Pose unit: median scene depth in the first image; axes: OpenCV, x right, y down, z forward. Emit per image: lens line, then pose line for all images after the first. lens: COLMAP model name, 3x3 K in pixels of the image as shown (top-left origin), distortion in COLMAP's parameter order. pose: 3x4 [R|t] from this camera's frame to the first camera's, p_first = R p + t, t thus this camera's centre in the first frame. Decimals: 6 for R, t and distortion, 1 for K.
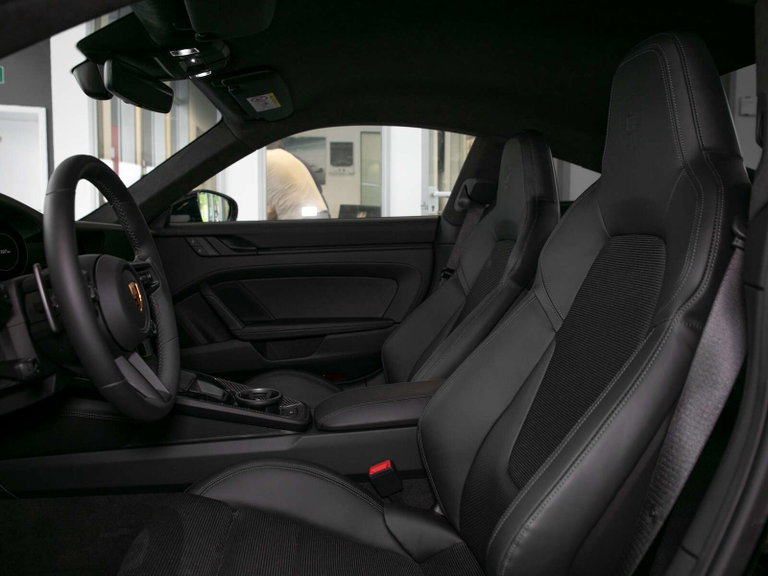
lens RADIAL K [[588.7, 0, 384.0], [0, 588.7, 288.0], [0, 0, 1]] dist [-0.136306, 0.088043]
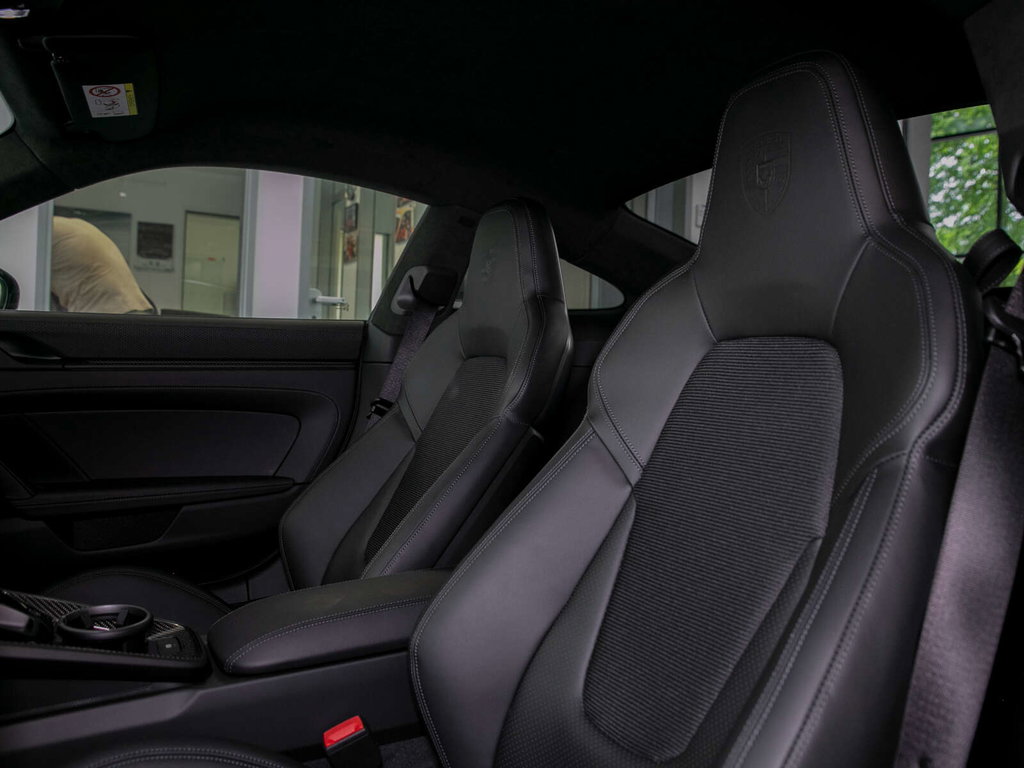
lens RADIAL K [[784.9, 0, 512.0], [0, 784.9, 384.0], [0, 0, 1]] dist [-0.136306, 0.088043]
pose [[0.922656, 0.025983, 0.384748, -0.102702], [0.003039, 0.997206, -0.074632, 0.016337], [-0.385612, 0.070029, 0.920000, 0.150233]]
